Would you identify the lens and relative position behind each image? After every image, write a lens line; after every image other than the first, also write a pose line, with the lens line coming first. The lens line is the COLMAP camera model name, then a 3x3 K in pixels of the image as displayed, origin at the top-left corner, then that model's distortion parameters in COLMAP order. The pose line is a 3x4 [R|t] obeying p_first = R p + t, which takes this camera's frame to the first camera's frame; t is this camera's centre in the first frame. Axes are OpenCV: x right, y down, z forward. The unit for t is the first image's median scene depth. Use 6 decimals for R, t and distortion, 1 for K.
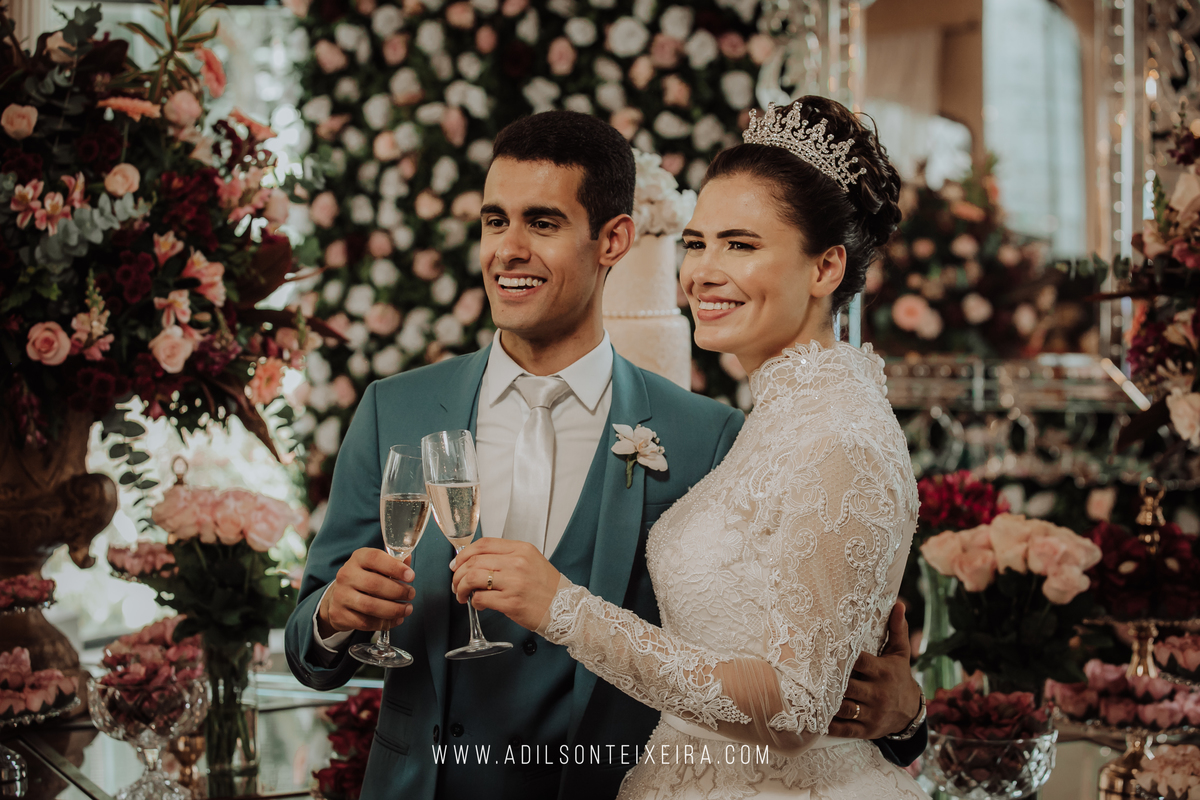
lens RADIAL K [[2592.6, 0, 600.0], [0, 2592.6, 400.0], [0, 0, 1]] dist [-0.325893, 0.254306]
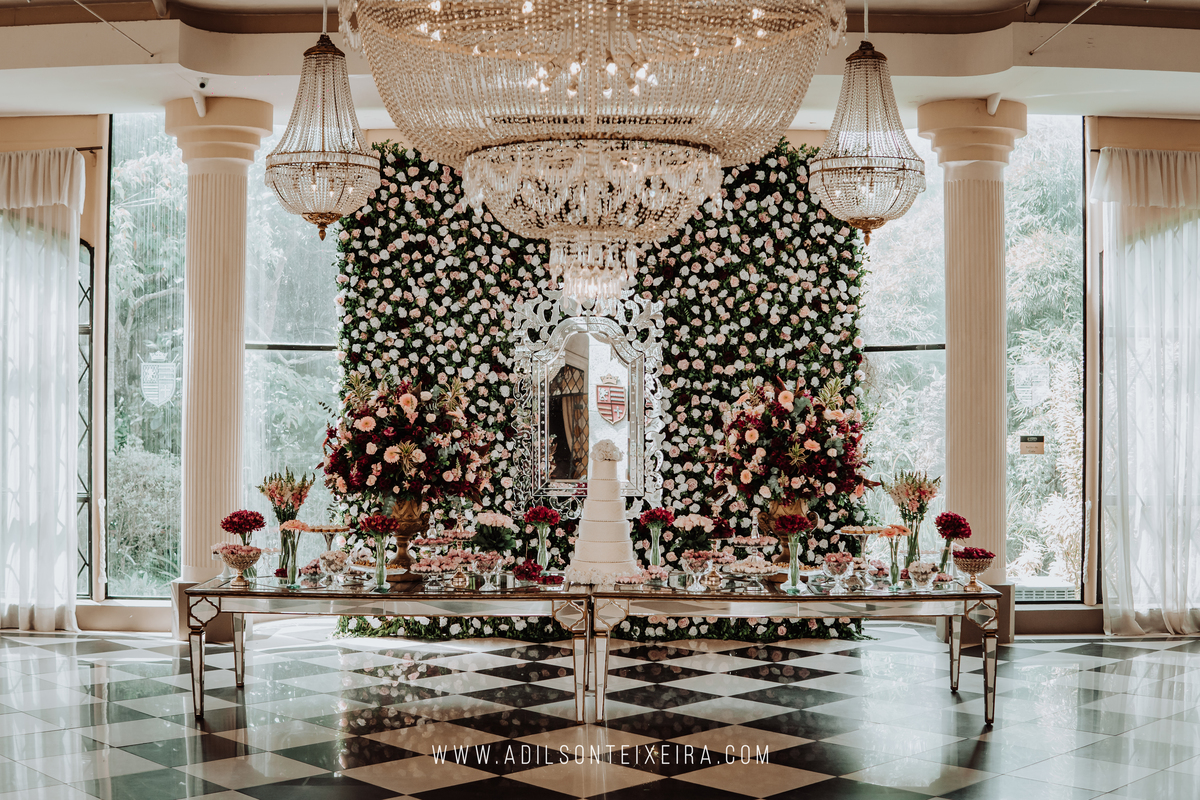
lens RADIAL K [[1587.0, 0, 600.0], [0, 1587.0, 400.0], [0, 0, 1]] dist [-0.168854, -0.049278]
pose [[0.942221, 0.007569, 0.334908, -0.750746], [0.016129, 0.997560, -0.067923, 0.026989], [-0.334605, 0.069401, 0.939800, -1.253614]]
